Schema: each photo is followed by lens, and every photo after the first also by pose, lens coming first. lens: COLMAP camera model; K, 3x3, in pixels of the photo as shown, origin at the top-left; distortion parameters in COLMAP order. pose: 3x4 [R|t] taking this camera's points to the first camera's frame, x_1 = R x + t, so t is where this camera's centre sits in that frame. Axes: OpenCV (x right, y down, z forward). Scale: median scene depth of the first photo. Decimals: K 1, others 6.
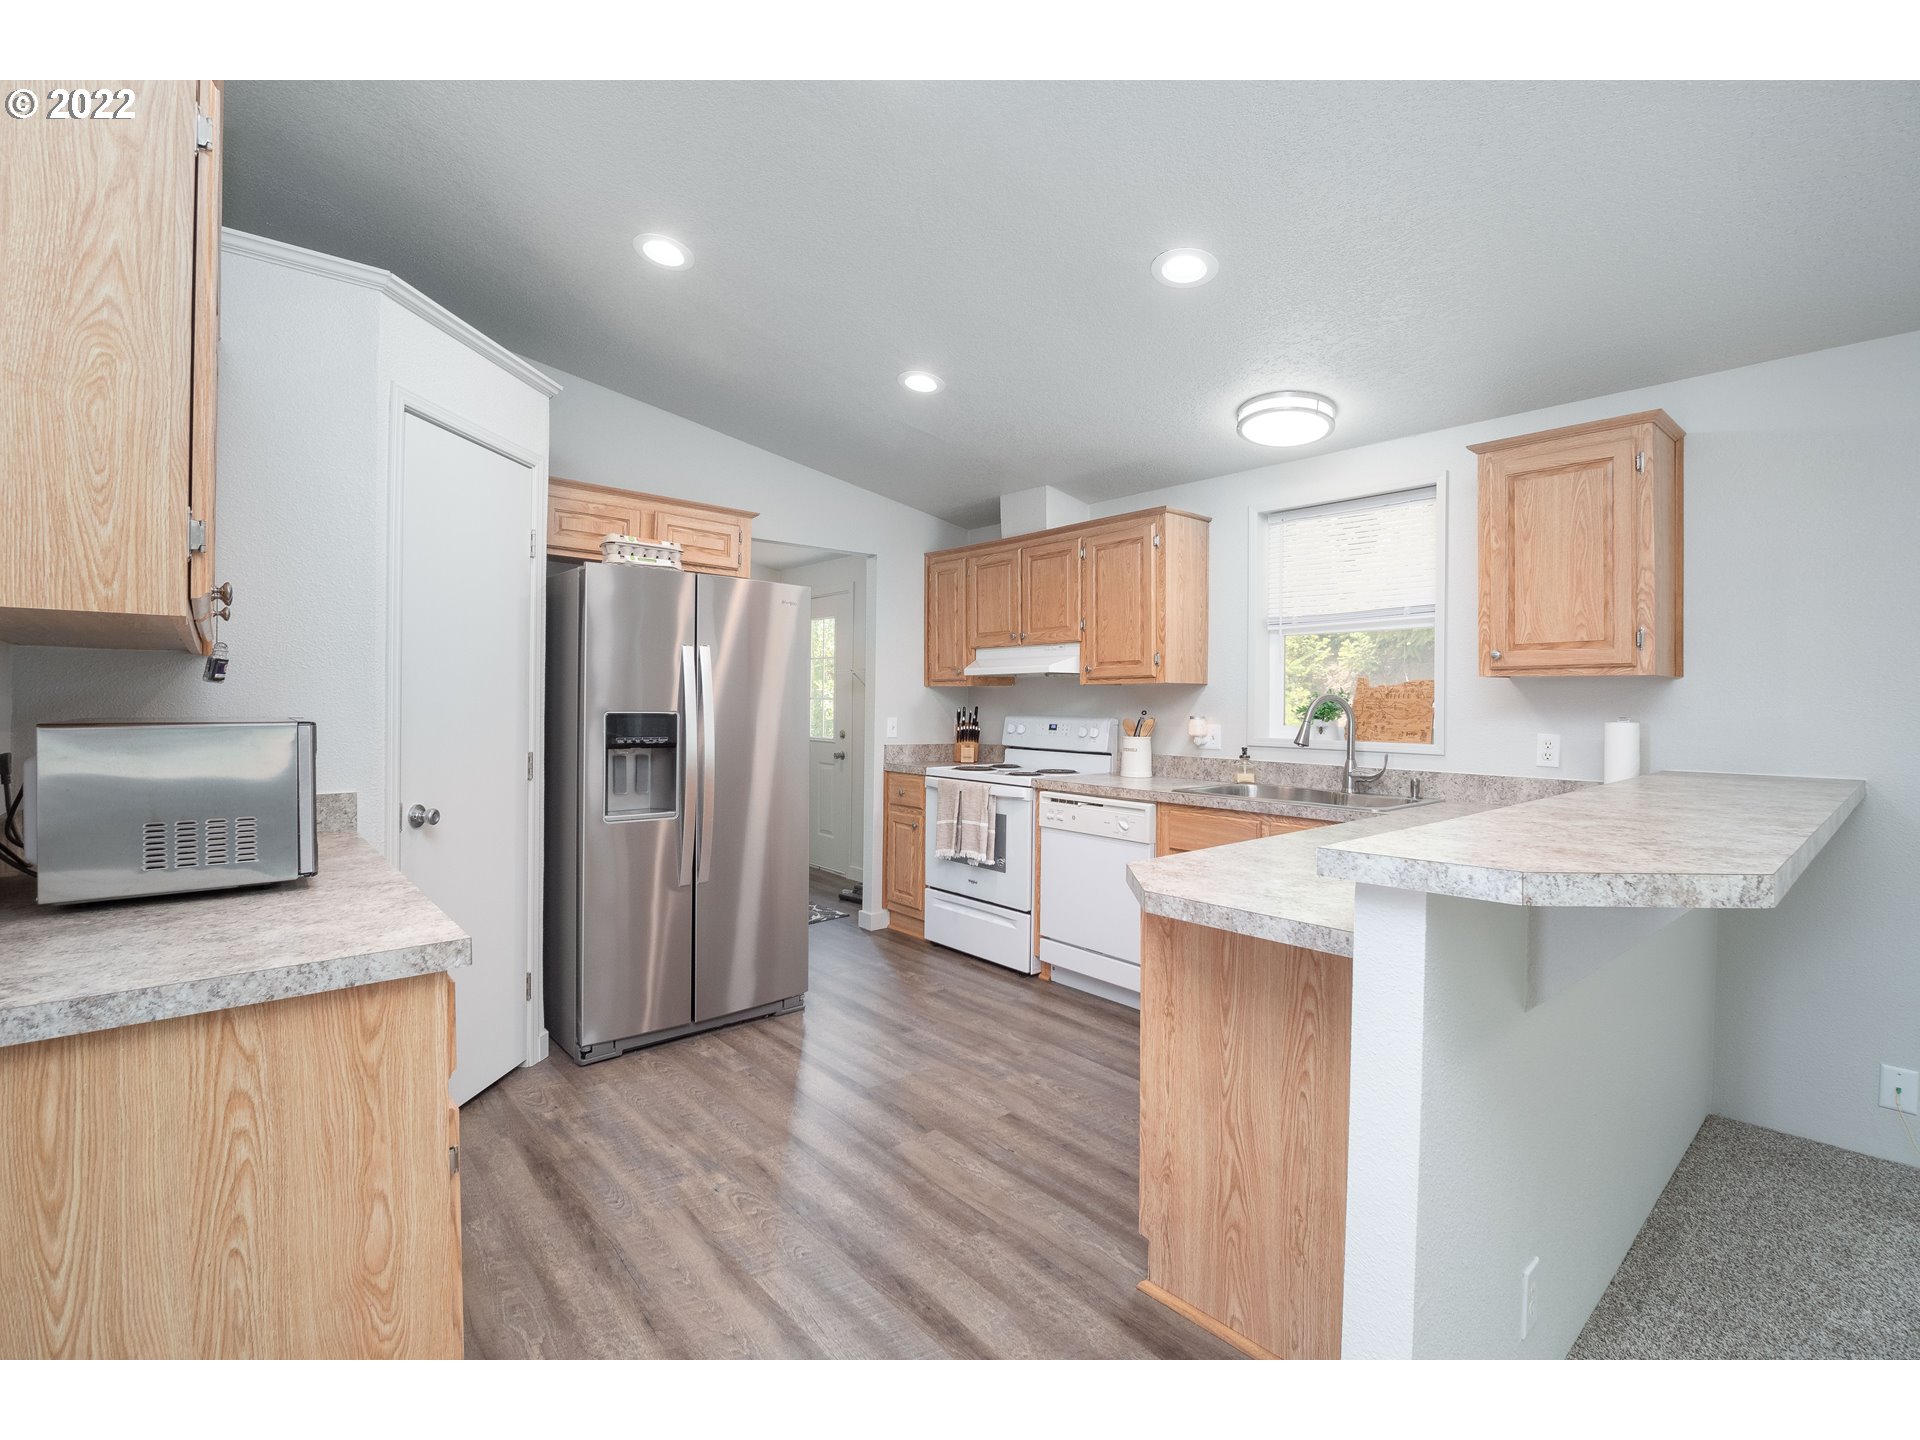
lens RADIAL K [[935.1, 0, 960.0], [0, 935.1, 720.0], [0, 0, 1]] dist [-0.014009, 0.001396]
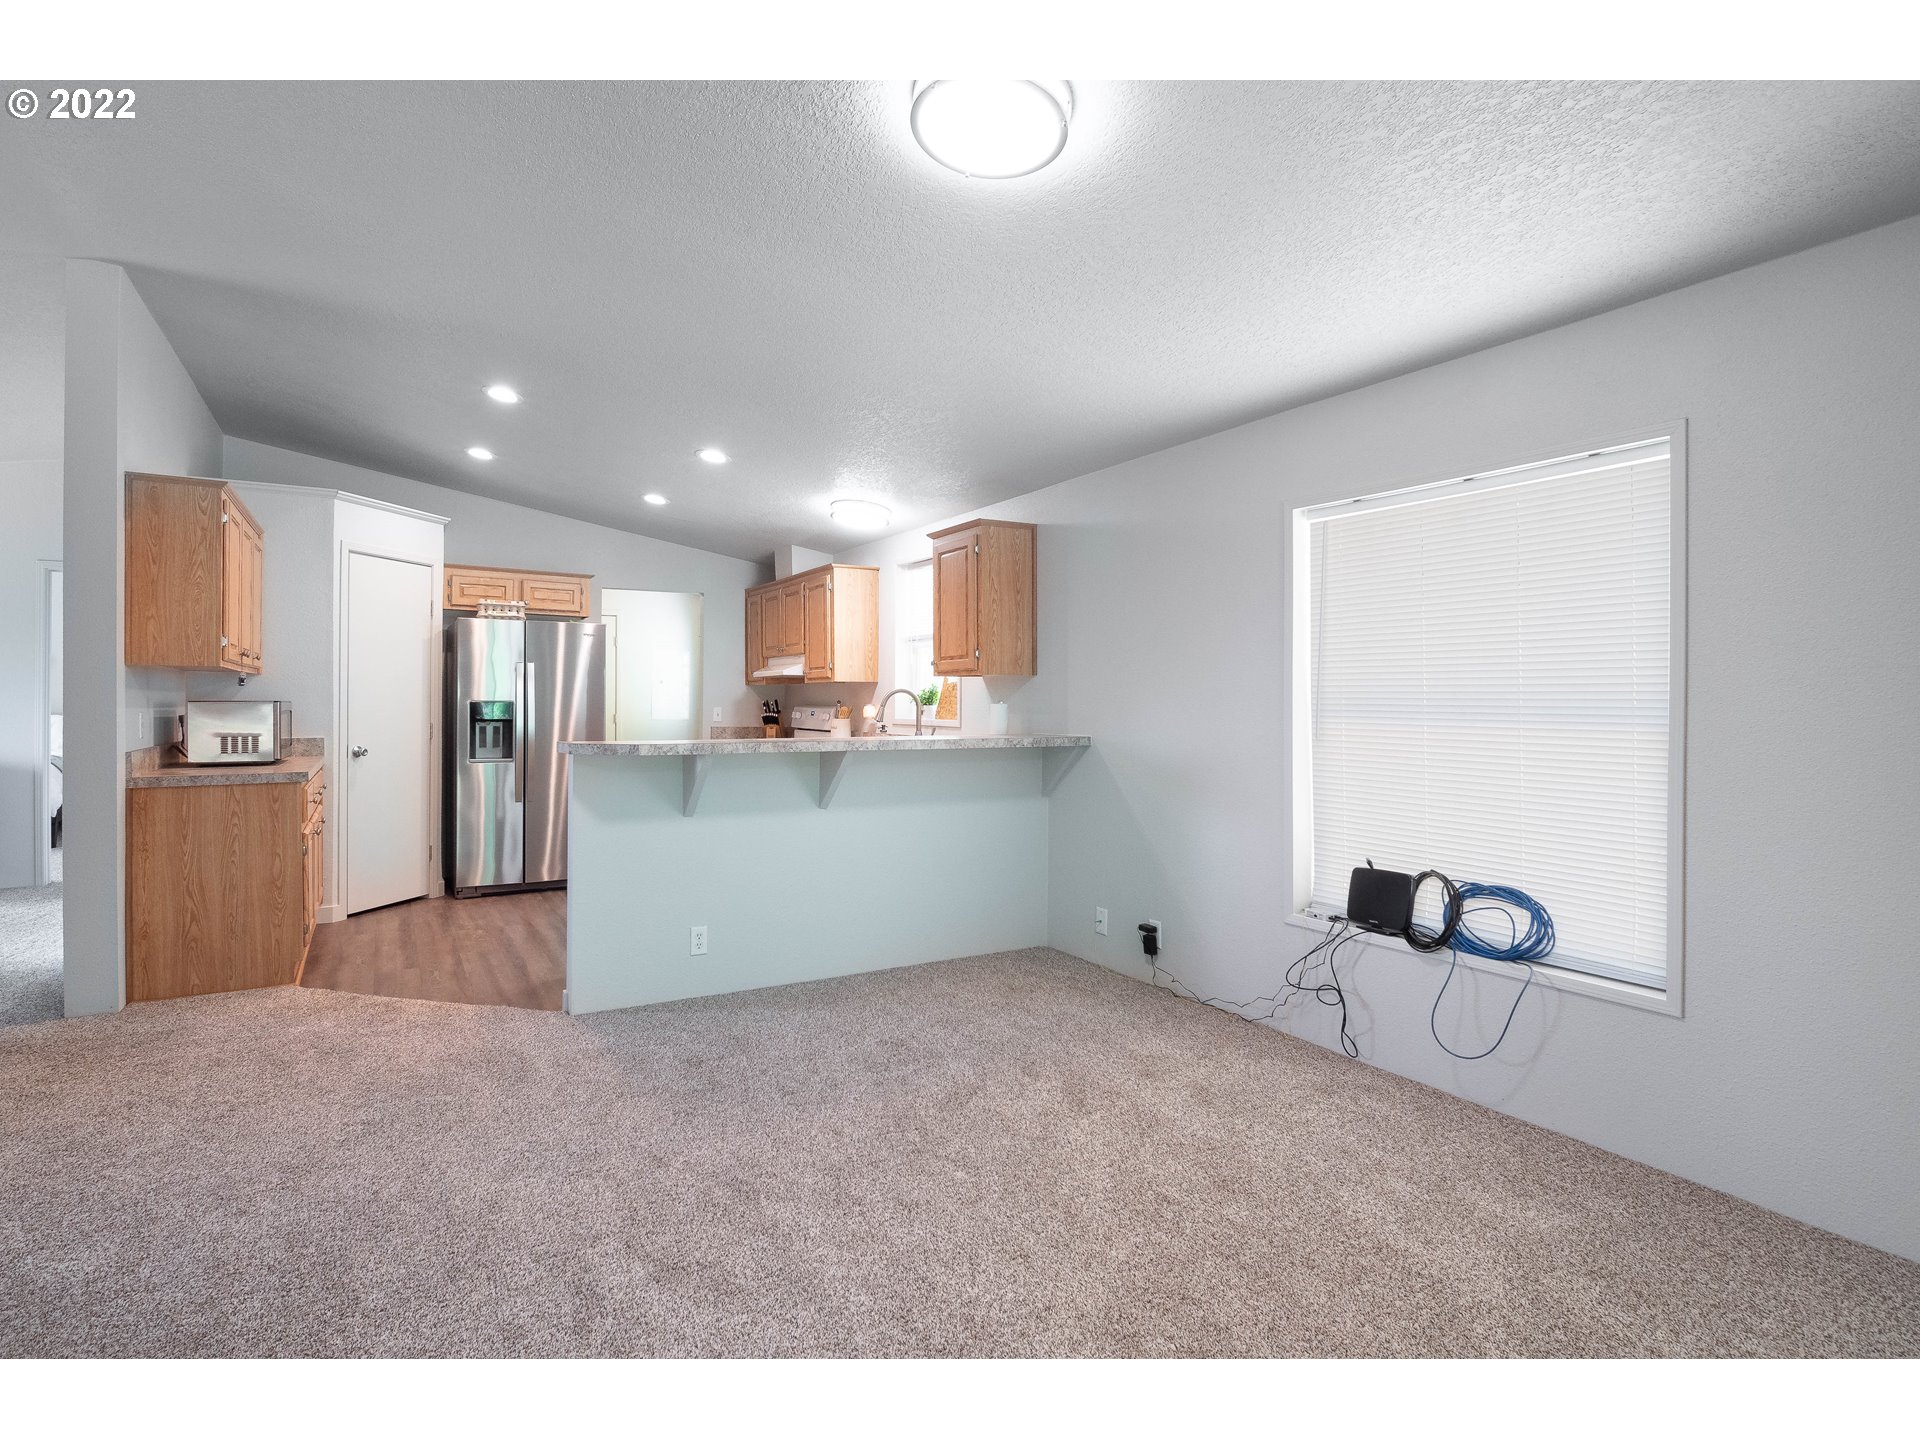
lens RADIAL K [[1126.5, 0, 929.0], [0, 1126.5, 723.3], [0, 0, 1]] dist [0.005437, 0.004847]
pose [[0.971923, 0.000199, -0.235297, 0.912779], [-0.000615, 0.999998, -0.001696, 0.034121], [0.235296, 0.001794, 0.971922, -0.826022]]
